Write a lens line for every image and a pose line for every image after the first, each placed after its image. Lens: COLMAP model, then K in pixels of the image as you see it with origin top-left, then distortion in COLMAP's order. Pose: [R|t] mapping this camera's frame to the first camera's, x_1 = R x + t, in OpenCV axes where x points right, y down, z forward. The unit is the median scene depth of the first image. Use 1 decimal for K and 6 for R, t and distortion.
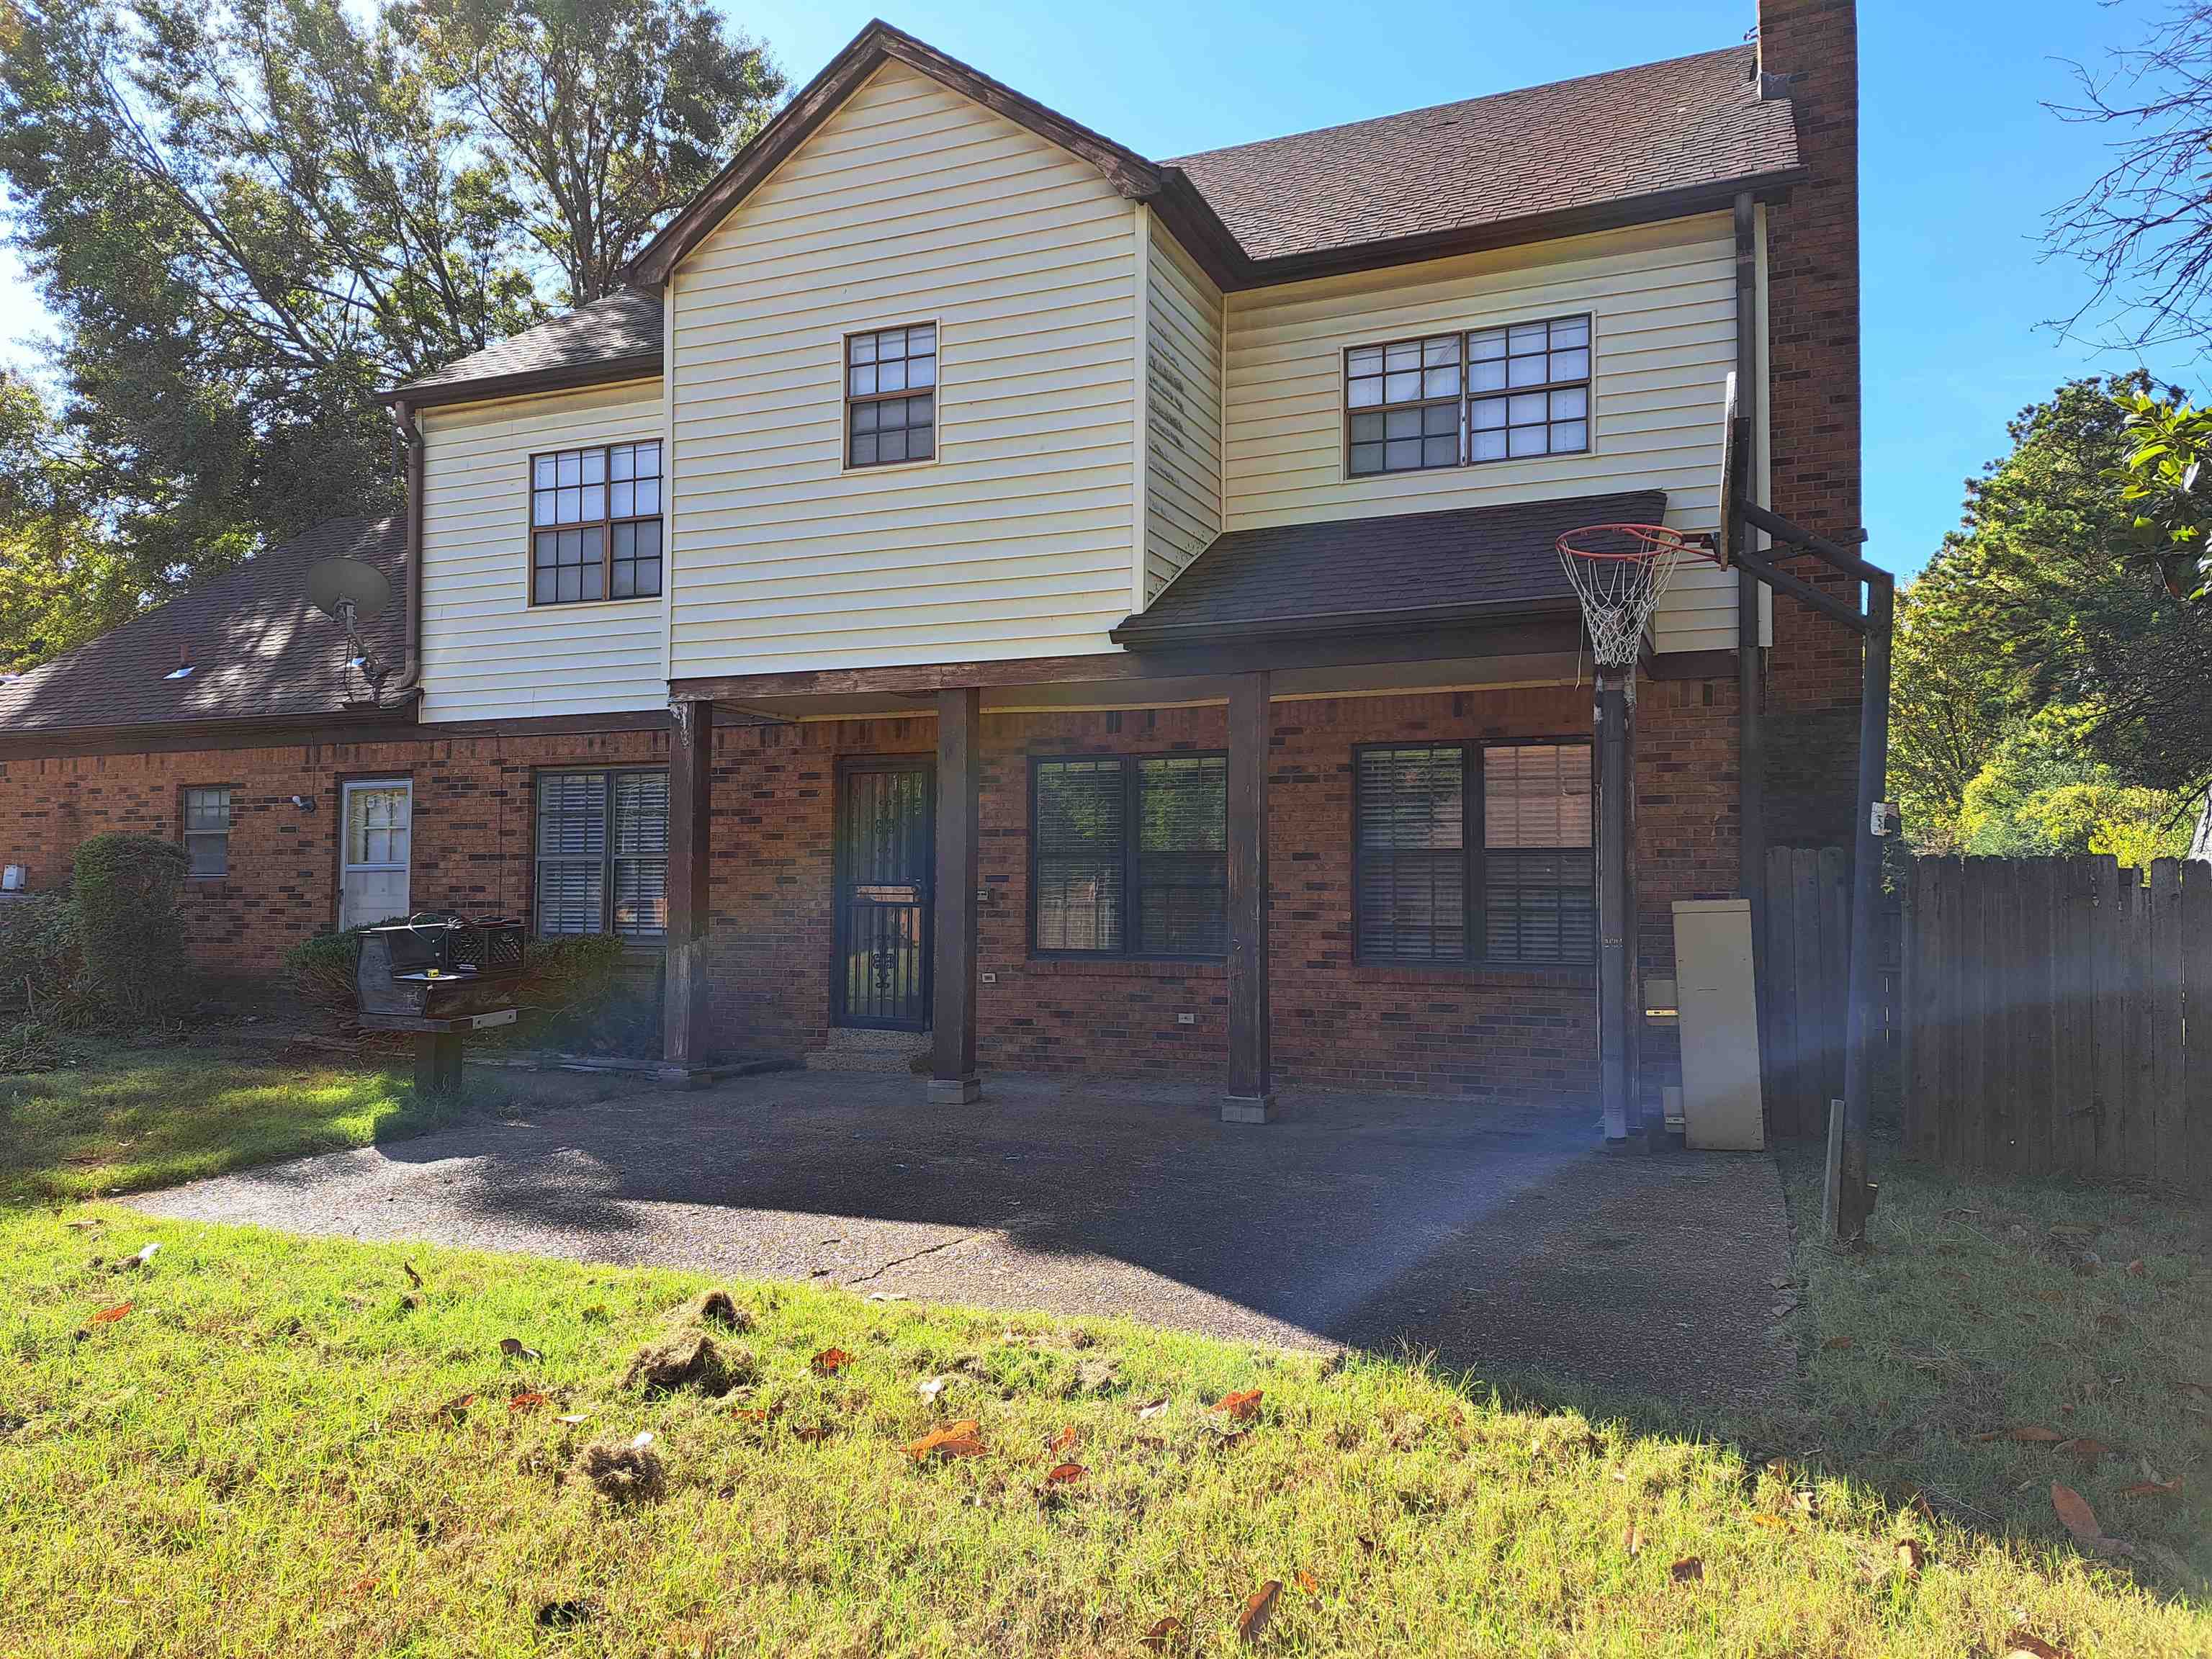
lens RADIAL K [[1606.3, 0, 1095.1], [0, 1606.3, 826.0], [0, 0, 1]] dist [0.068823, -0.054654]
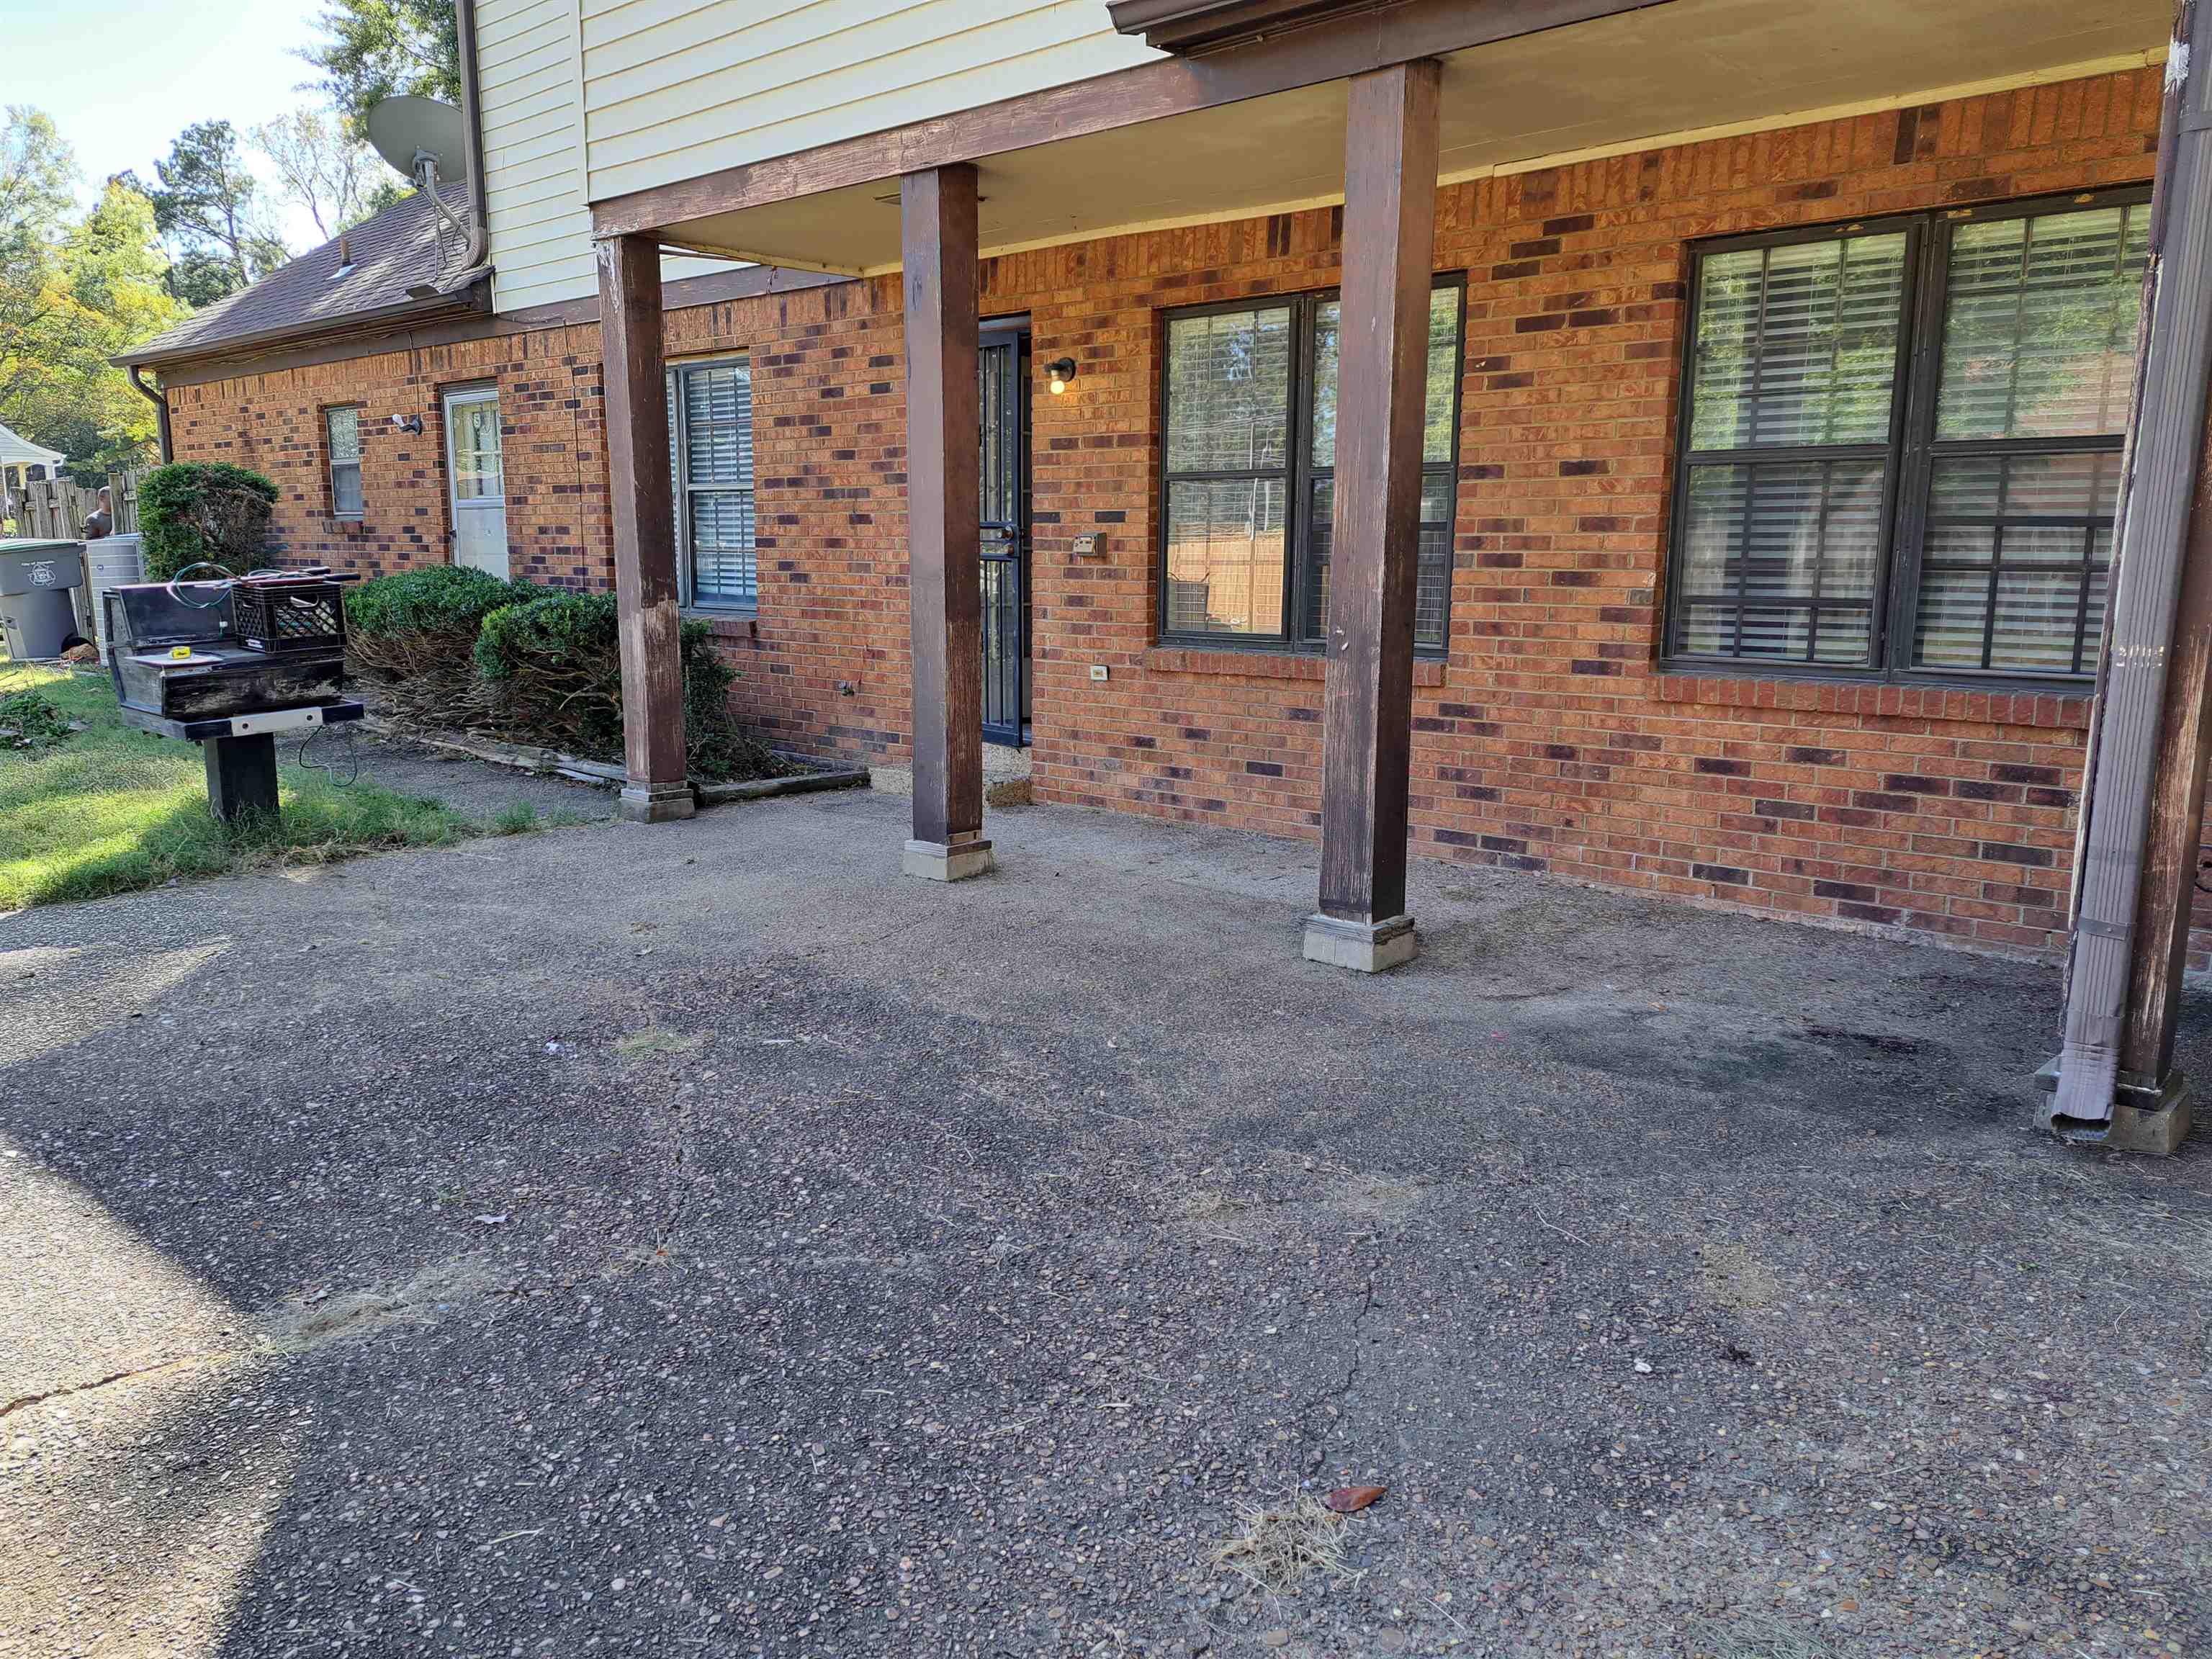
lens RADIAL K [[1606.3, 0, 1118.3], [0, 1606.3, 840.5], [0, 0, 1]] dist [0.068823, -0.054654]
pose [[0.942914, 0.060645, -0.327469, 0.159203], [0.014607, 0.974804, 0.222586, 0.016302], [0.332717, -0.214663, 0.918270, 0.388459]]
